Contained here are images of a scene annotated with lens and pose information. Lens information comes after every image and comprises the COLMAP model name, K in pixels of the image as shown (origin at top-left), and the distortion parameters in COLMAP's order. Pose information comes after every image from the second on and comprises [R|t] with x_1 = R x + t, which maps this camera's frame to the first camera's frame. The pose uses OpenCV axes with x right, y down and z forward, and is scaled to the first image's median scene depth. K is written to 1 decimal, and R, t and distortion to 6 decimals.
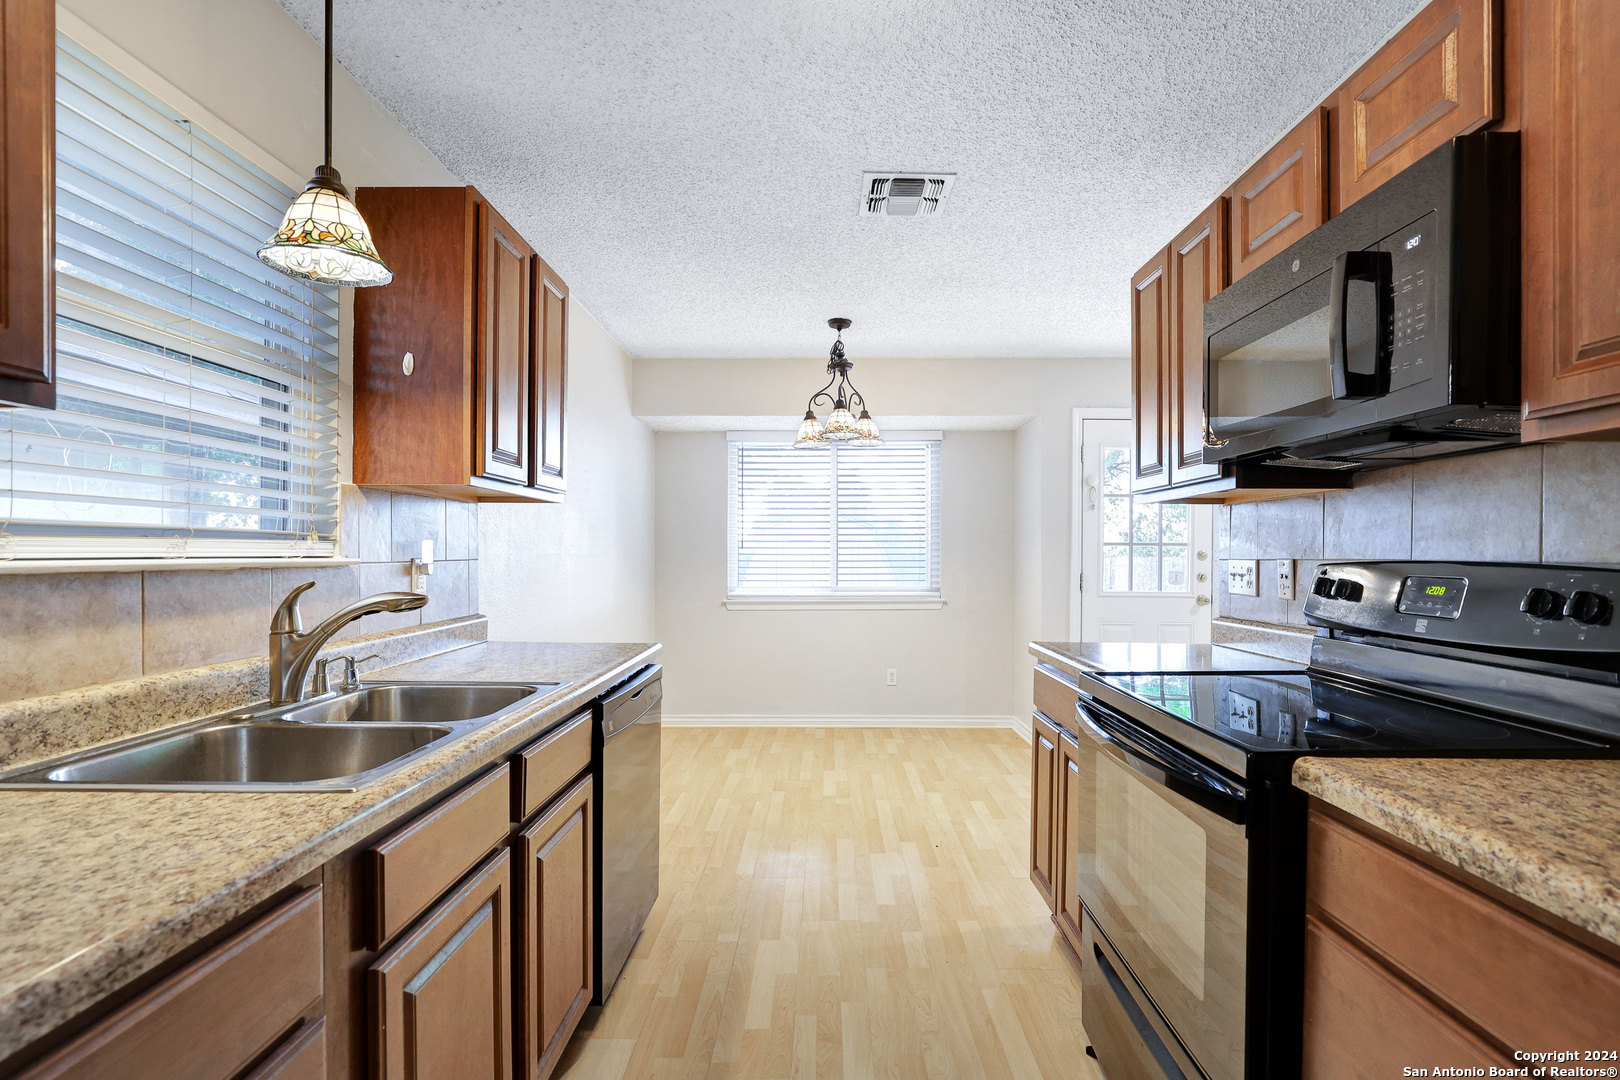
lens RADIAL K [[748.6, 0, 818.0], [0, 748.6, 544.2], [0, 0, 1]] dist [-0.028371, -0.000070]
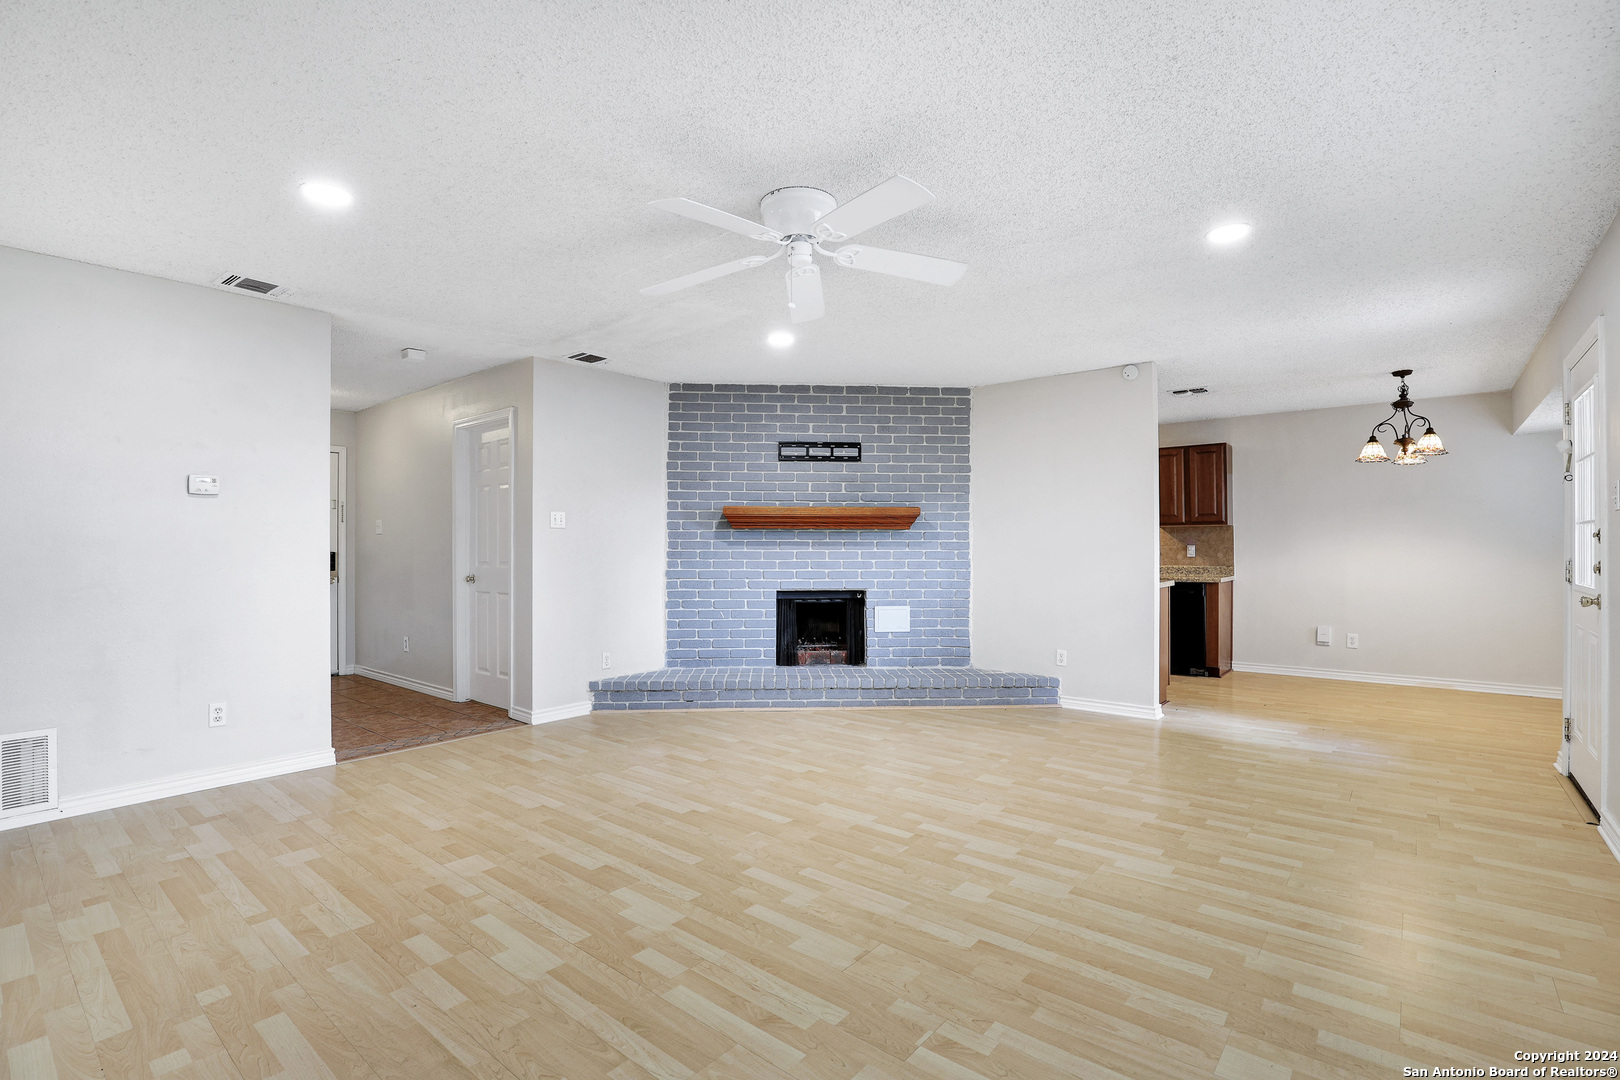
lens RADIAL K [[748.6, 0, 818.0], [0, 748.6, 544.2], [0, 0, 1]] dist [-0.028371, -0.000070]
pose [[-0.622630, -0.007870, -0.782477, 3.147420], [0.005493, 0.999881, -0.014427, 0.052892], [0.782497, -0.013281, -0.622513, 1.806942]]
